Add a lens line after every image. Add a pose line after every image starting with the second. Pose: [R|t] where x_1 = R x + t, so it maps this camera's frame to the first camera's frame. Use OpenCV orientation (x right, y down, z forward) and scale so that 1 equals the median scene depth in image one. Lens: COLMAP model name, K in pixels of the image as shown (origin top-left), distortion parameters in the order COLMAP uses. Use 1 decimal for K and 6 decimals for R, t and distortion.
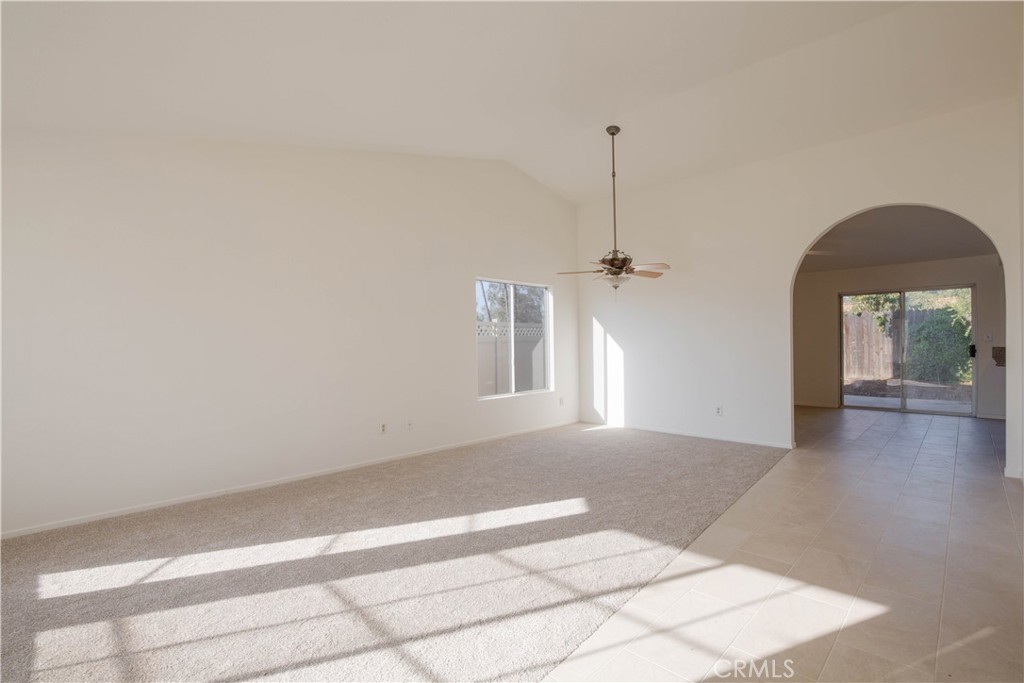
lens RADIAL K [[477.7, 0, 514.5], [0, 477.7, 340.4], [0, 0, 1]] dist [-0.026474, 0.001900]
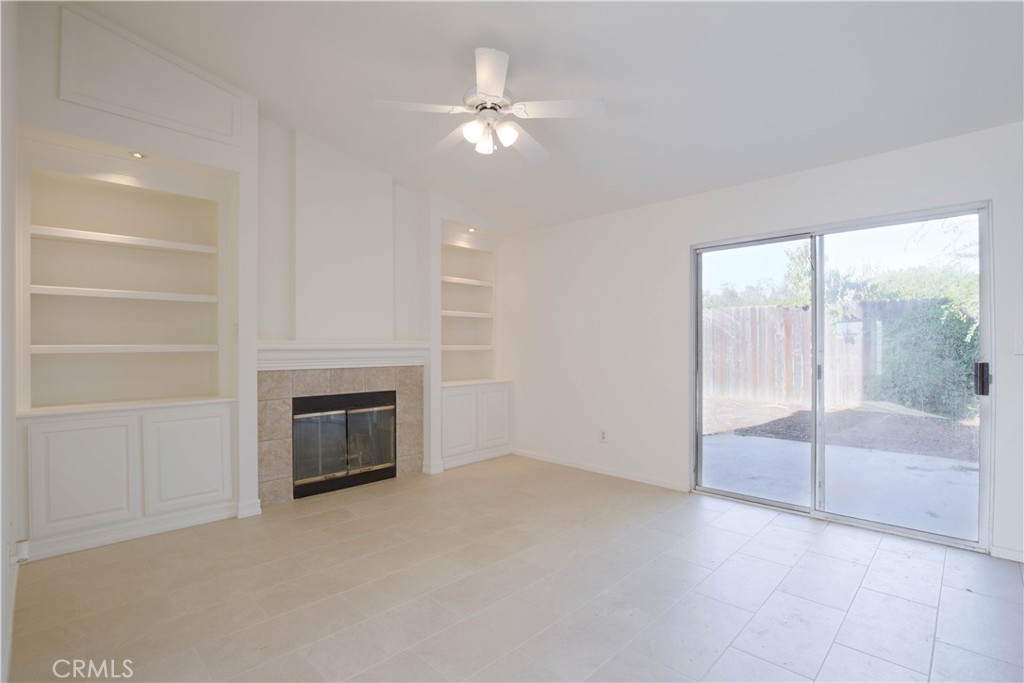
lens RADIAL K [[477.7, 0, 521.2], [0, 477.7, 345.3], [0, 0, 1]] dist [-0.026474, 0.001900]
pose [[0.999977, 0.005161, 0.004470, 0.414406], [-0.005160, 0.999987, -0.000158, -0.001398], [-0.004471, 0.000135, 0.999990, 0.425907]]
